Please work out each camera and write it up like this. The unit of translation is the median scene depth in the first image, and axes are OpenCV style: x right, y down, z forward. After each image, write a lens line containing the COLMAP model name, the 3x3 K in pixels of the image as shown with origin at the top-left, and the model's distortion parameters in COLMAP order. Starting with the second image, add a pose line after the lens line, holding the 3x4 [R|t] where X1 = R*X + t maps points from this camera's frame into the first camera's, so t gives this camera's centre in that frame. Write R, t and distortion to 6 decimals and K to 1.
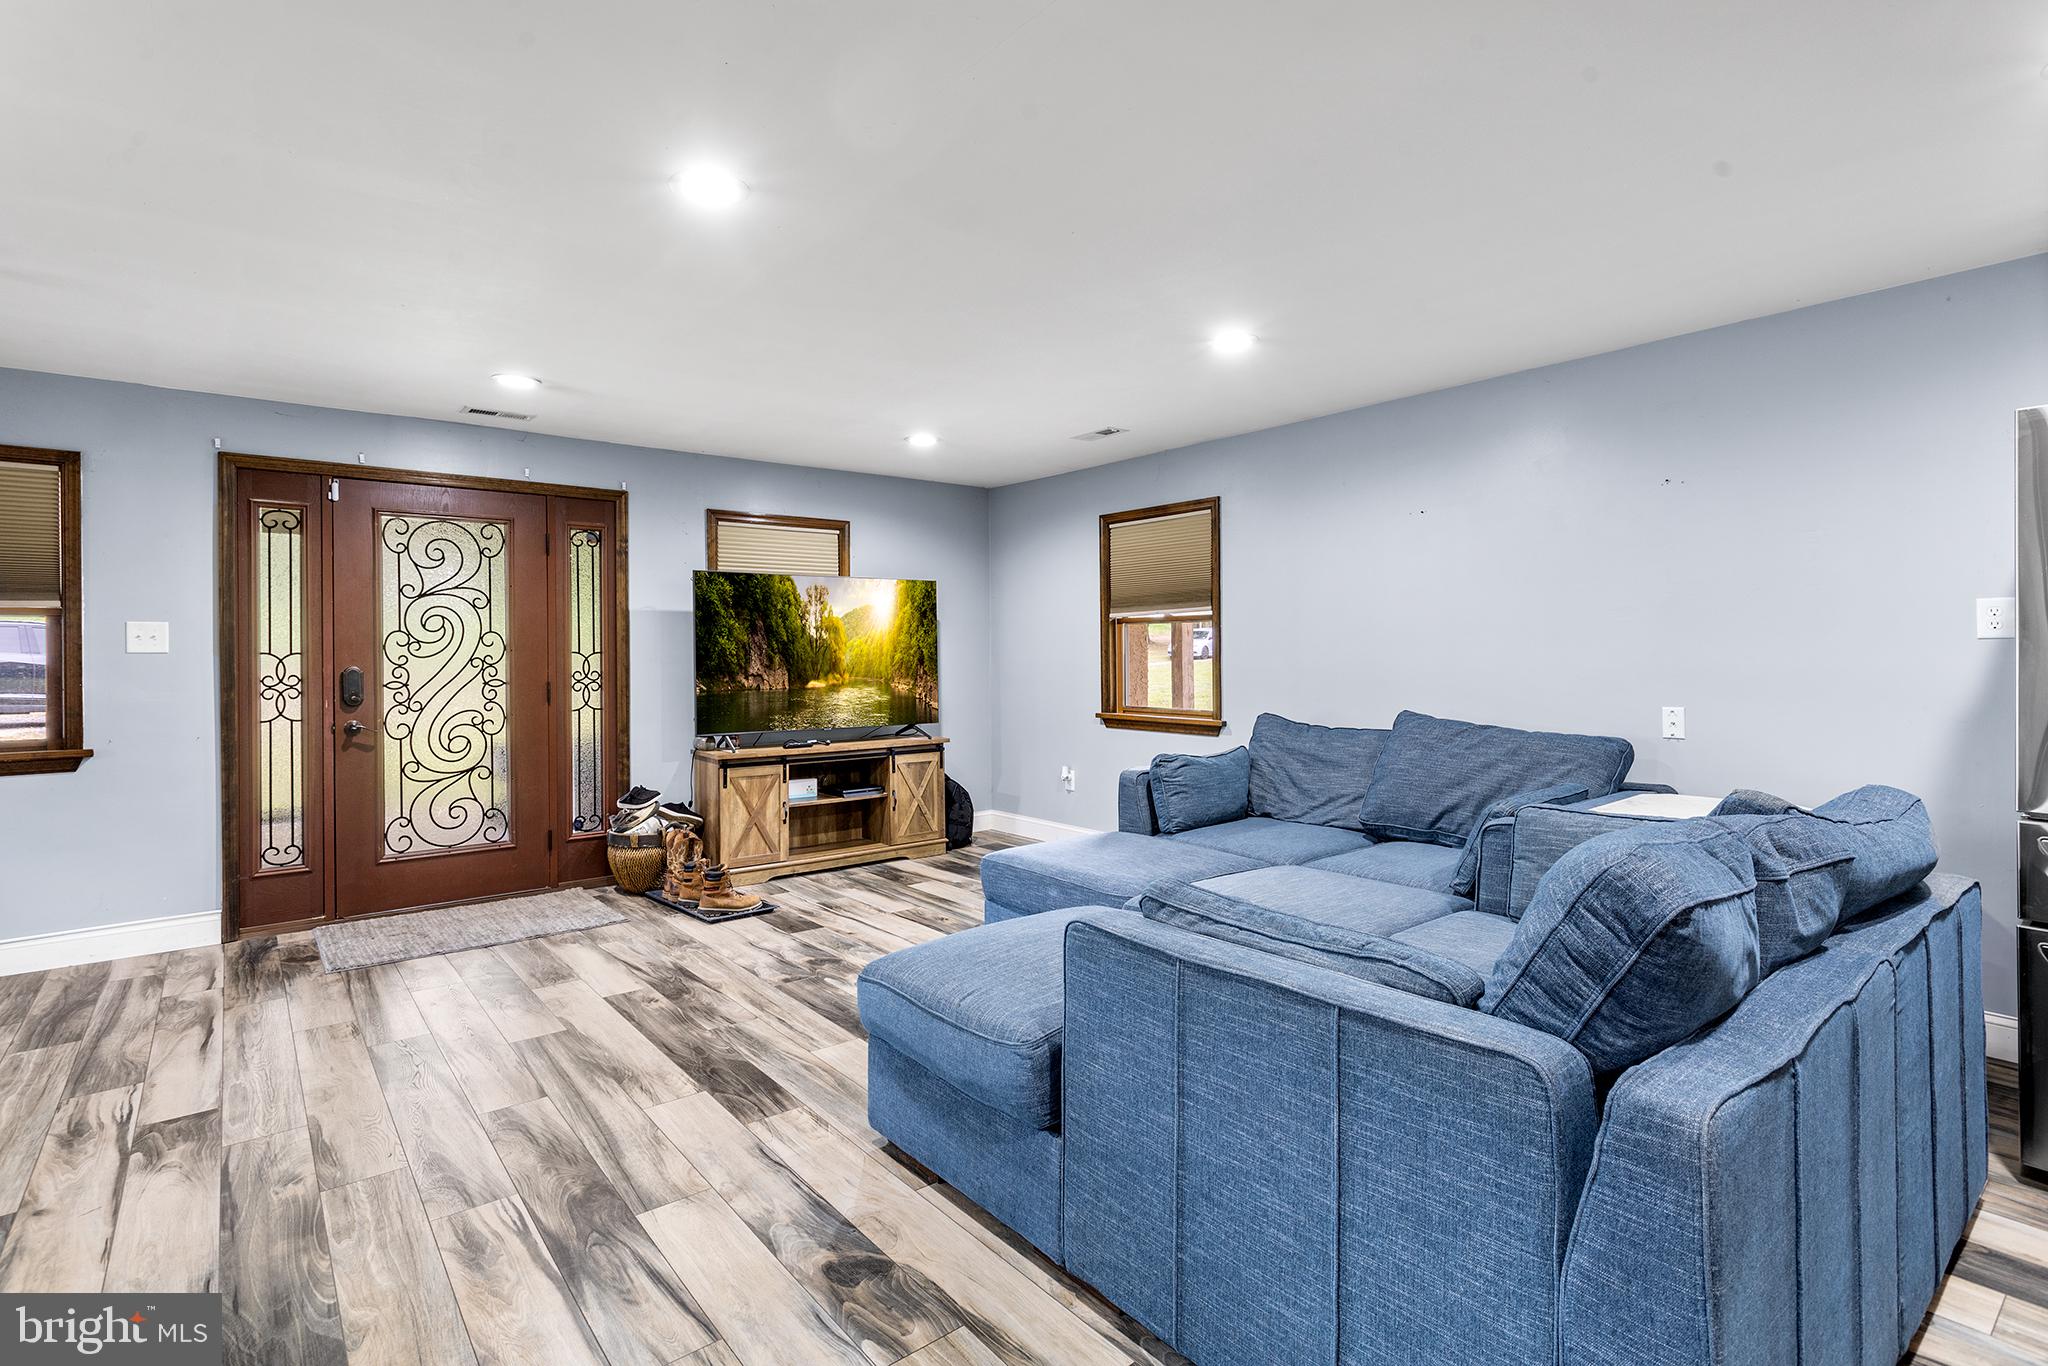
lens RADIAL K [[982.7, 0, 999.4], [0, 982.7, 653.0], [0, 0, 1]] dist [0.000007, 0.000828]
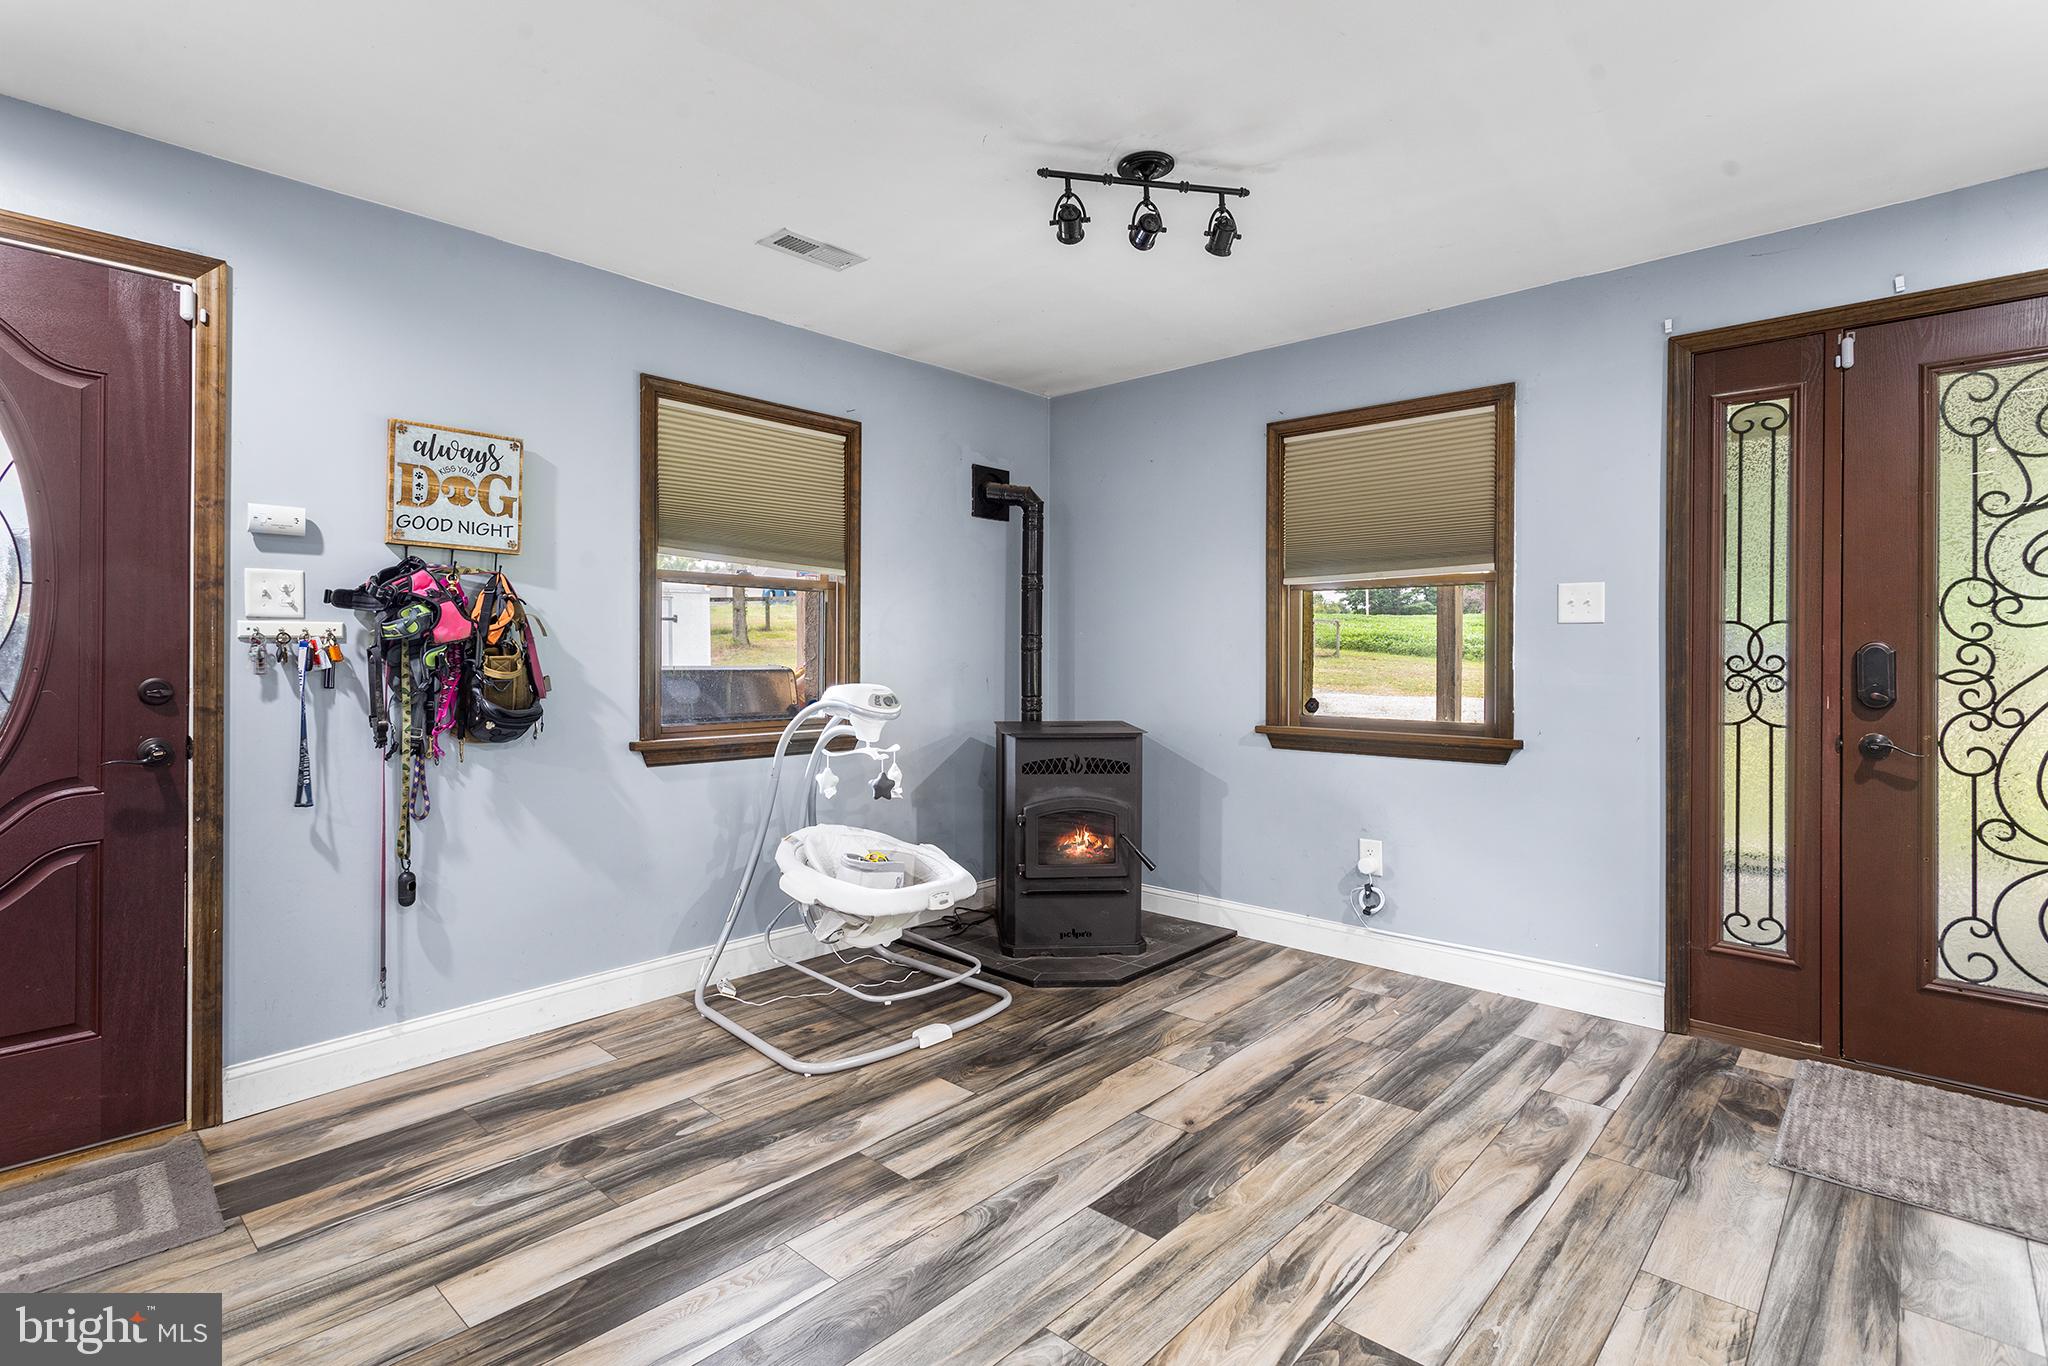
lens RADIAL K [[982.7, 0, 1002.4], [0, 982.7, 654.9], [0, 0, 1]] dist [0.000007, 0.000828]
pose [[0.148192, 0.010435, -0.988904, -0.161002], [-0.002728, 0.999945, 0.010143, 0.017730], [0.988955, 0.001195, 0.148212, 0.417331]]
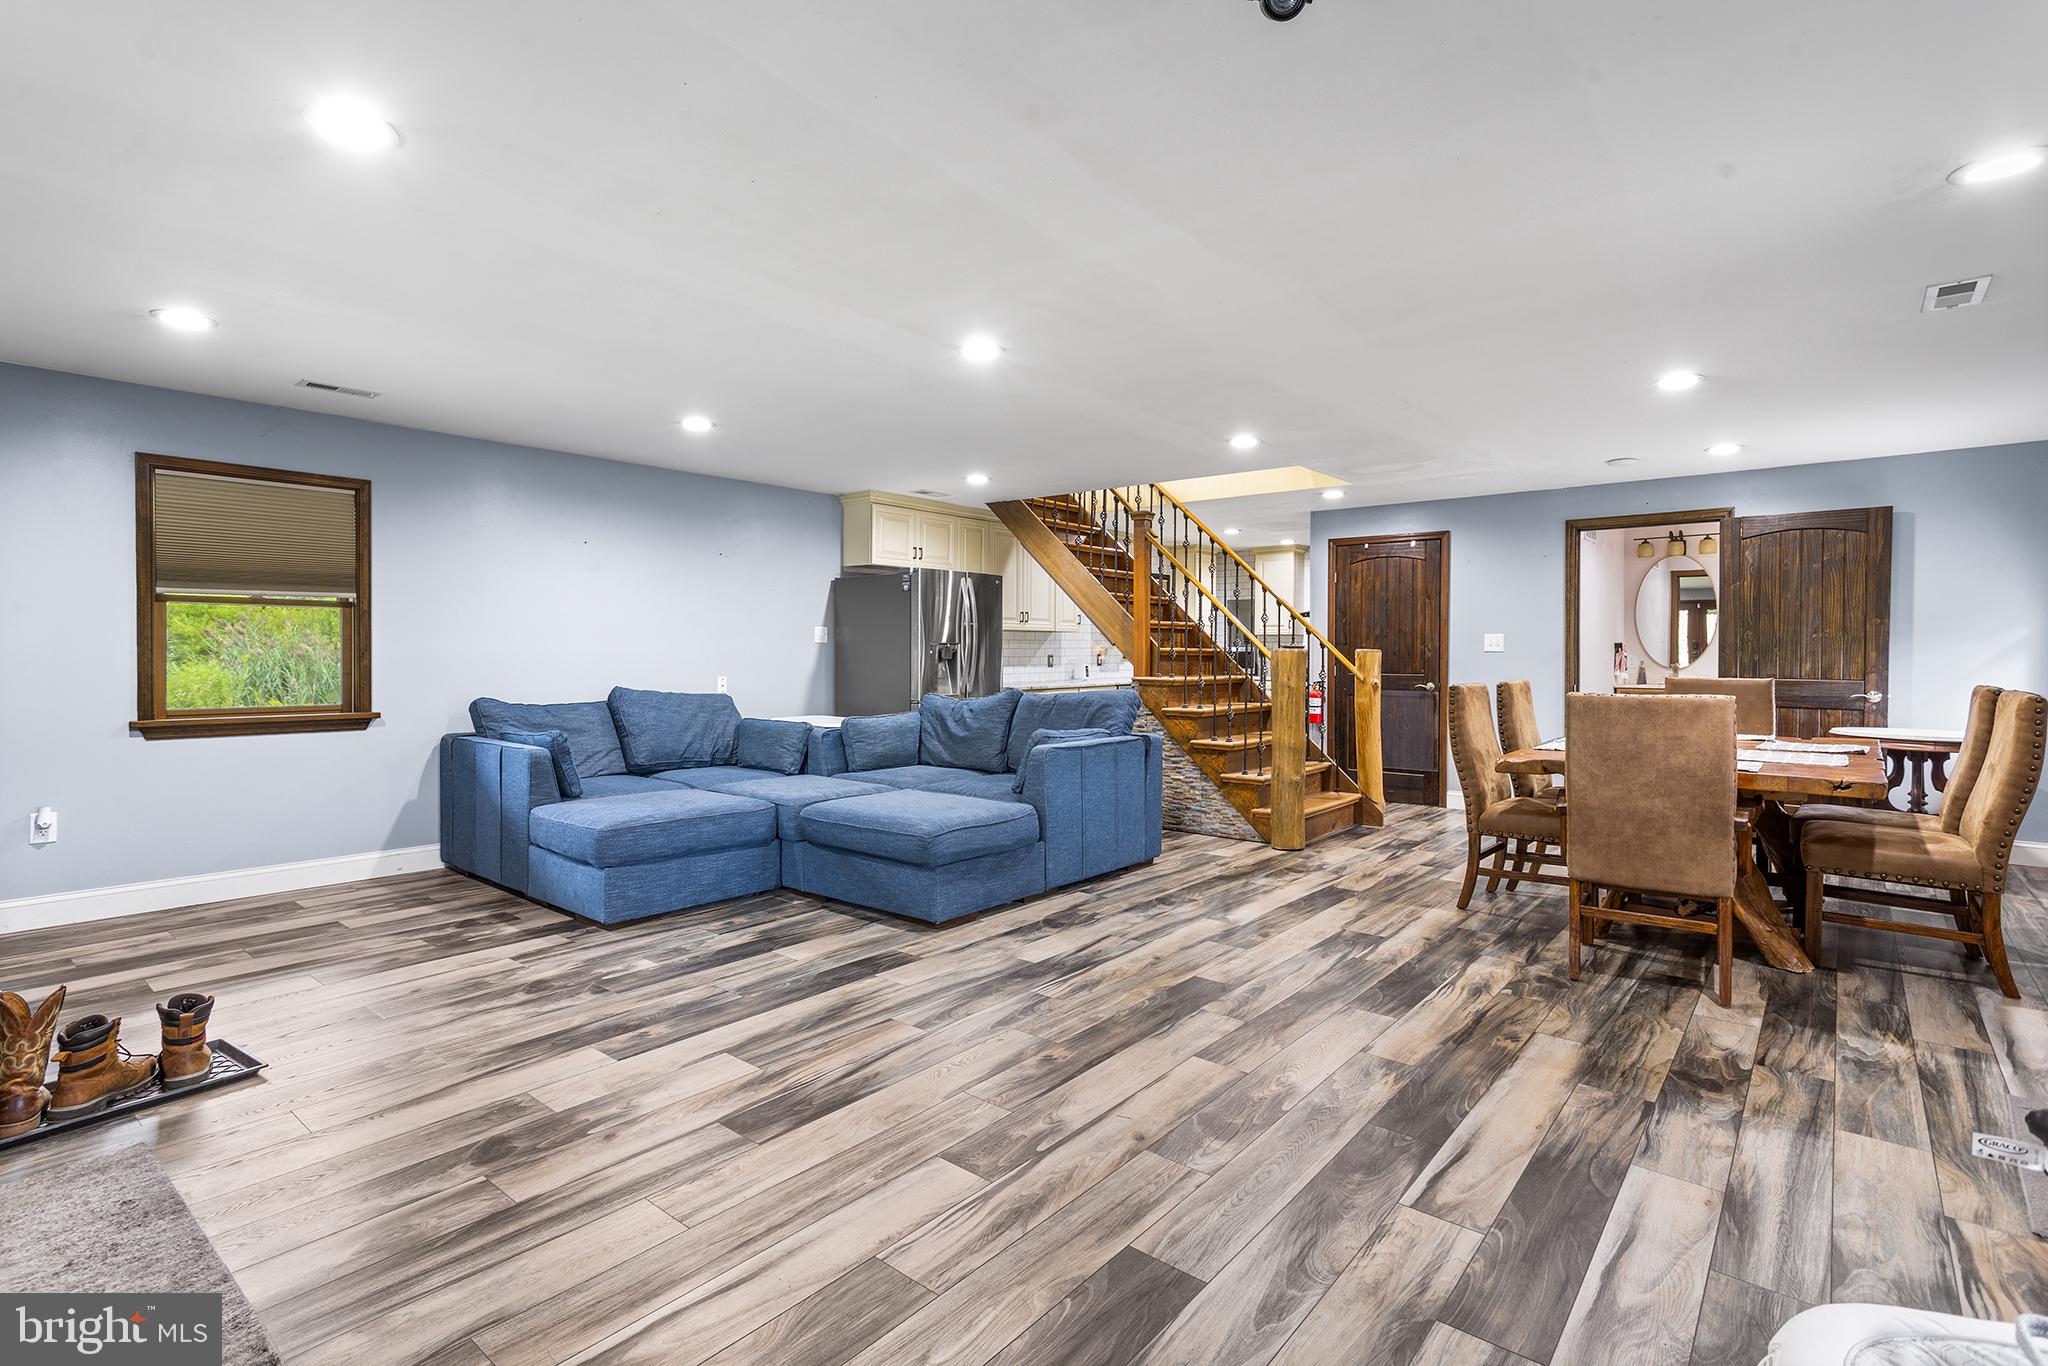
lens RADIAL K [[982.7, 0, 1026.0], [0, 982.7, 677.2], [0, 0, 1]] dist [0.000007, 0.000828]
pose [[-0.216504, -0.016213, 0.976147, -1.042447], [-0.002660, 0.999868, 0.016017, 0.020198], [-0.976278, 0.000871, -0.216519, 0.705977]]
